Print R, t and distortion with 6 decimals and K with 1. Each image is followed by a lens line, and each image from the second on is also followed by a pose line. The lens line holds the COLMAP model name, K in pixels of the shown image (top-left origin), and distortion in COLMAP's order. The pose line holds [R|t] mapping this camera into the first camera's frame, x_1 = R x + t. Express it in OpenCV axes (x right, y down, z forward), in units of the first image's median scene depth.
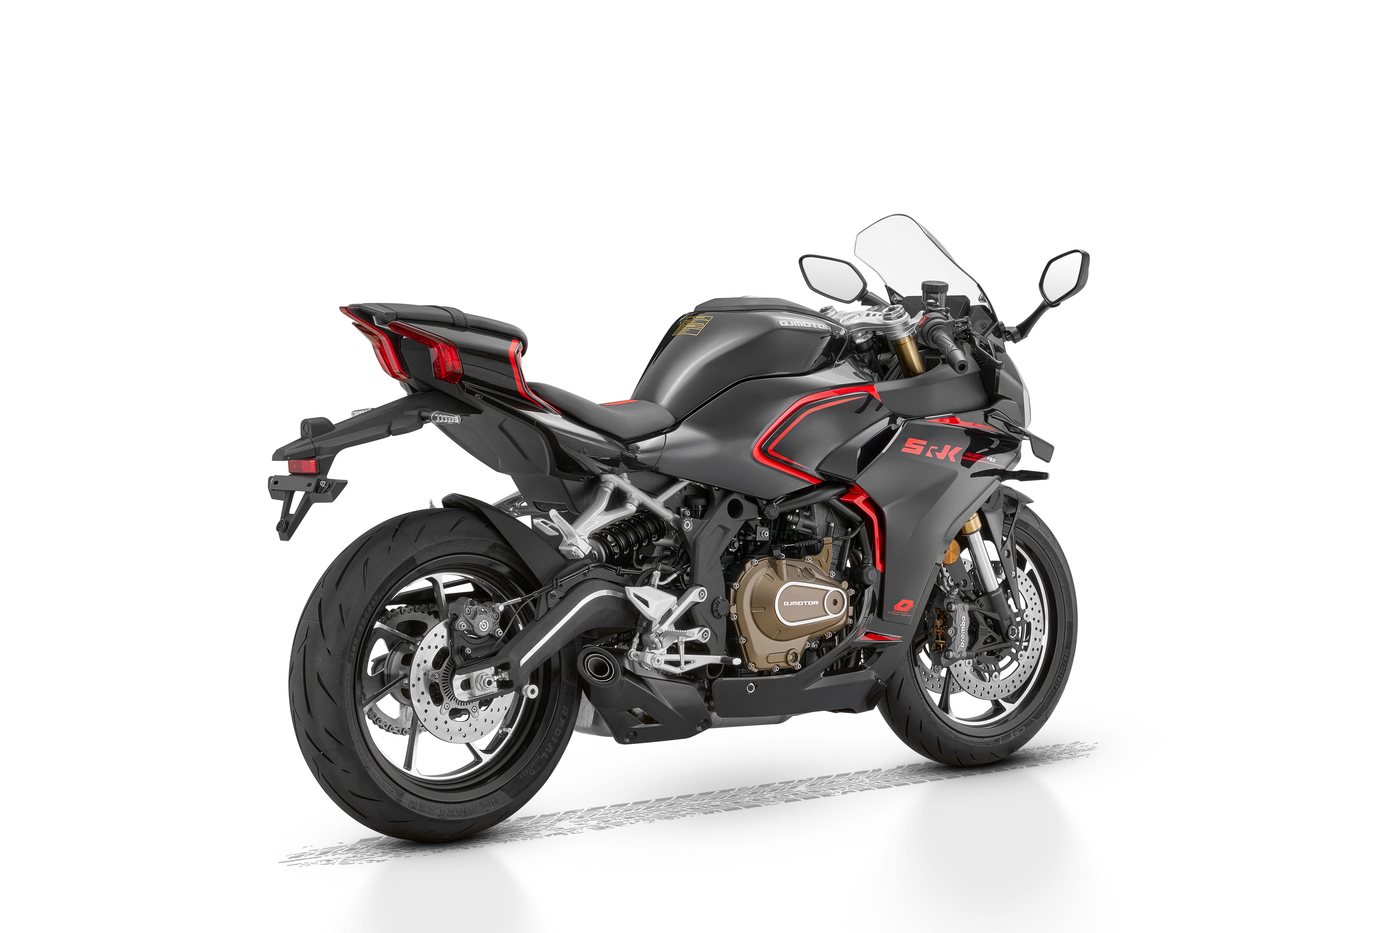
lens RADIAL K [[2781.5, 0, 701.4], [0, 2781.5, 468.0], [0, 0, 1]] dist [0.020887, 0.000000]
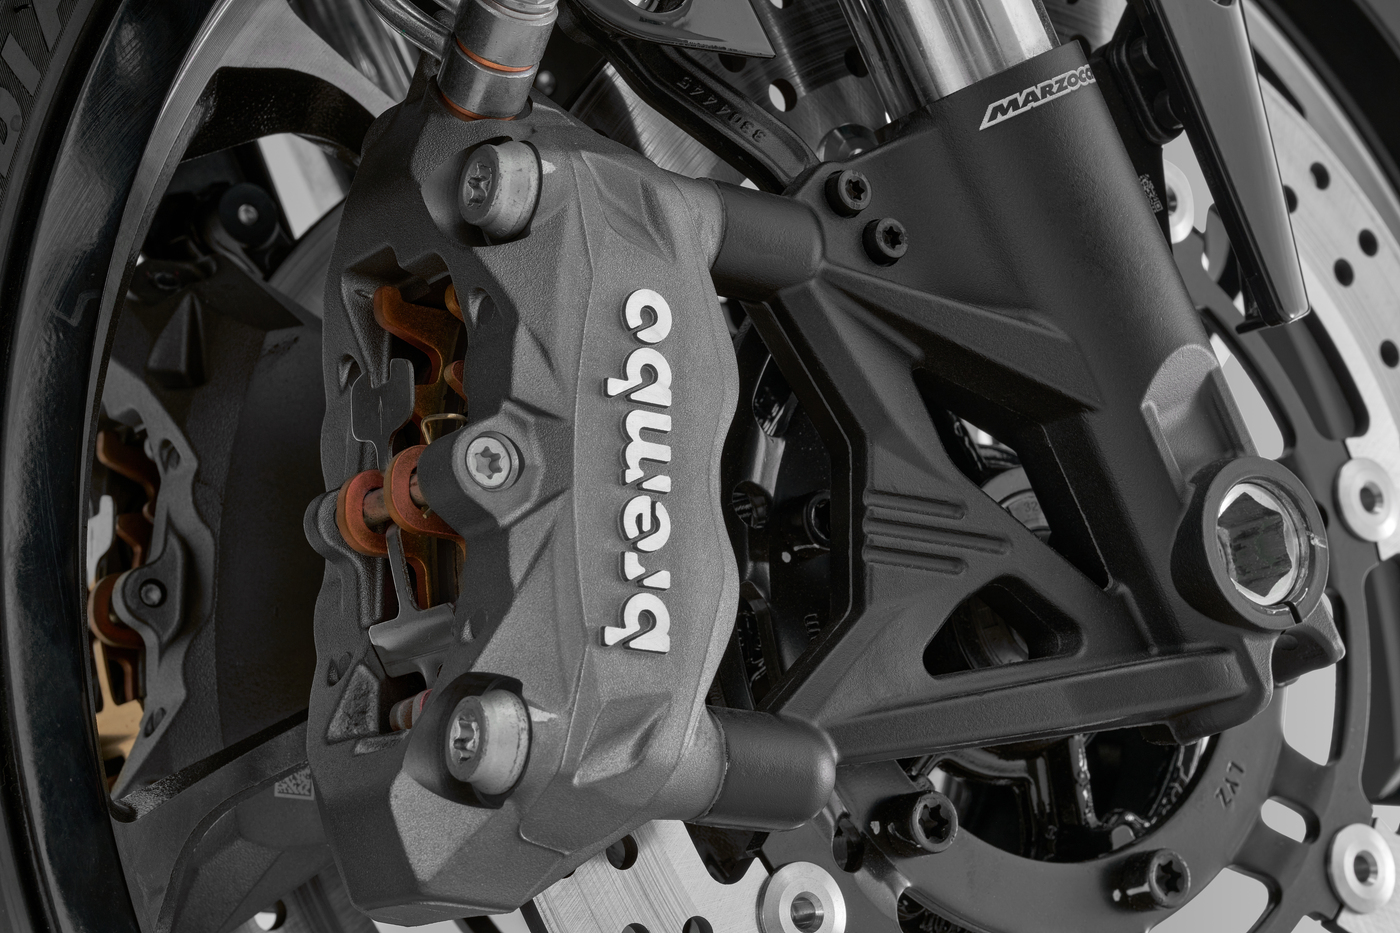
lens RADIAL K [[2781.5, 0, 700.2], [0, 2781.5, 466.6], [0, 0, 1]] dist [0.020887, 0.000000]
pose [[0.995139, -0.066699, -0.072456, 0.101469], [0.048408, 0.972006, -0.229917, 0.078029], [0.085763, 0.225292, 0.970509, 0.916027]]
